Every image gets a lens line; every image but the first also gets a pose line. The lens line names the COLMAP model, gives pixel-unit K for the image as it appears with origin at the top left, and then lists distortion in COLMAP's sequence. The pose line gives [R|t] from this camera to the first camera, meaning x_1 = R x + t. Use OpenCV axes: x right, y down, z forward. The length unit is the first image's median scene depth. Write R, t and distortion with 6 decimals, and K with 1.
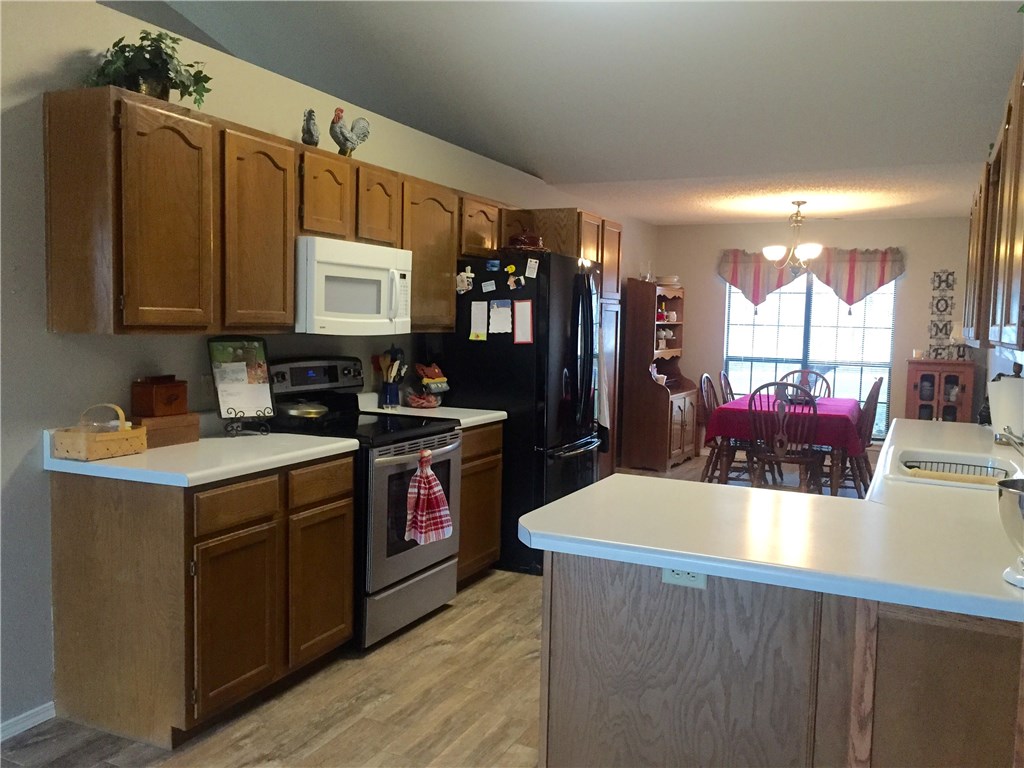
lens RADIAL K [[889.7, 0, 518.7], [0, 889.7, 386.4], [0, 0, 1]] dist [0.070543, -0.046529]
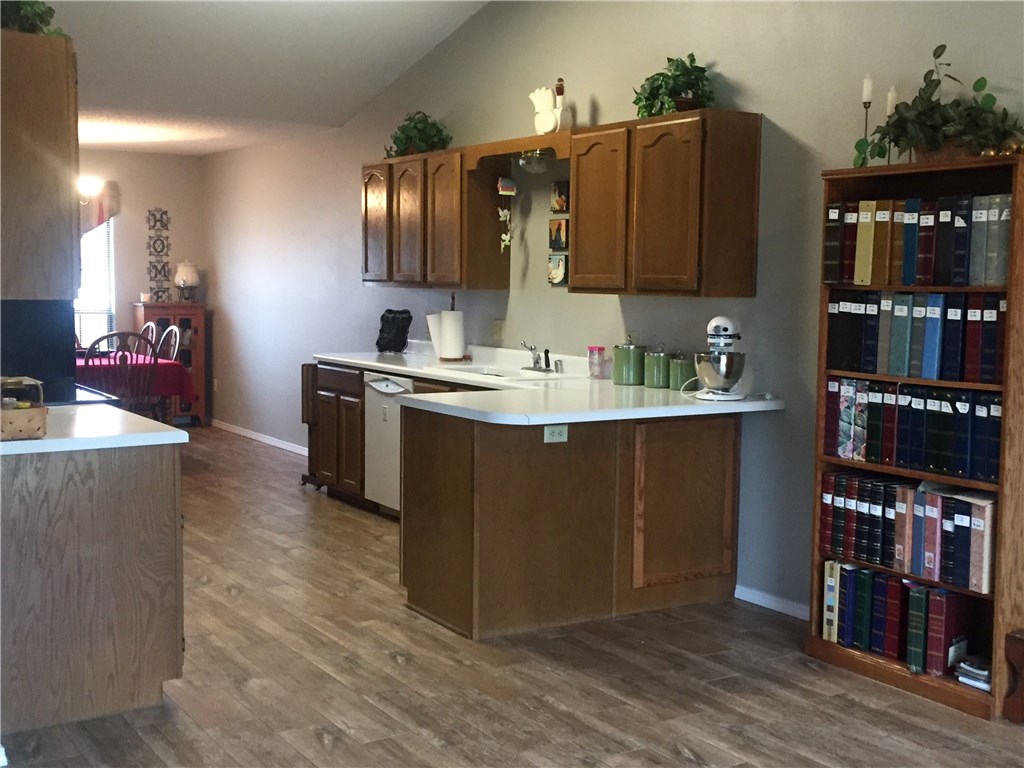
lens RADIAL K [[1258.0, 0, 510.8], [0, 1258.0, 387.5], [0, 0, 1]] dist [0.036561, 0.000000]
pose [[0.547204, -0.098734, 0.831156, -0.449867], [0.070916, 0.994916, 0.071499, -0.009711], [-0.833990, 0.019818, 0.551424, -0.043450]]
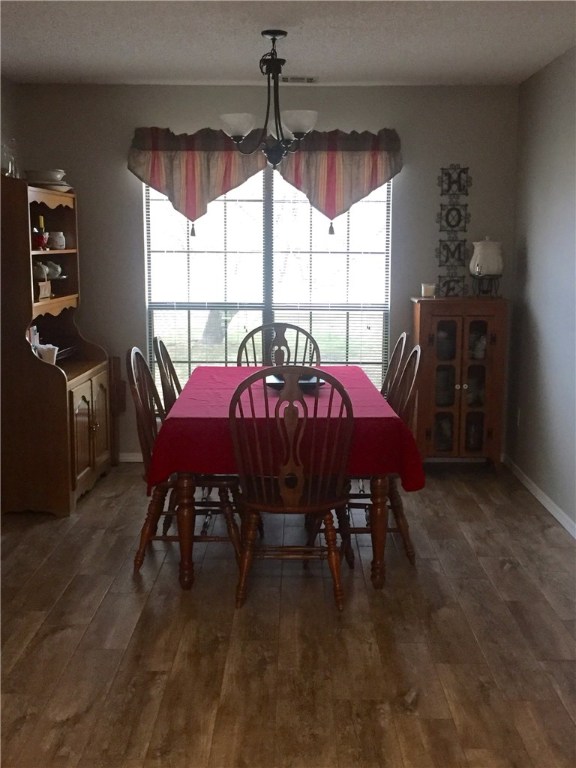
lens RADIAL K [[943.5, 0, 291.6], [0, 943.5, 388.7], [0, 0, 1]] dist [0.036561, 0.000000]
pose [[0.911893, -0.082947, 0.401958, 0.056892], [0.051455, 0.994743, 0.088539, -0.030285], [-0.407189, -0.060056, 0.911367, 0.385308]]
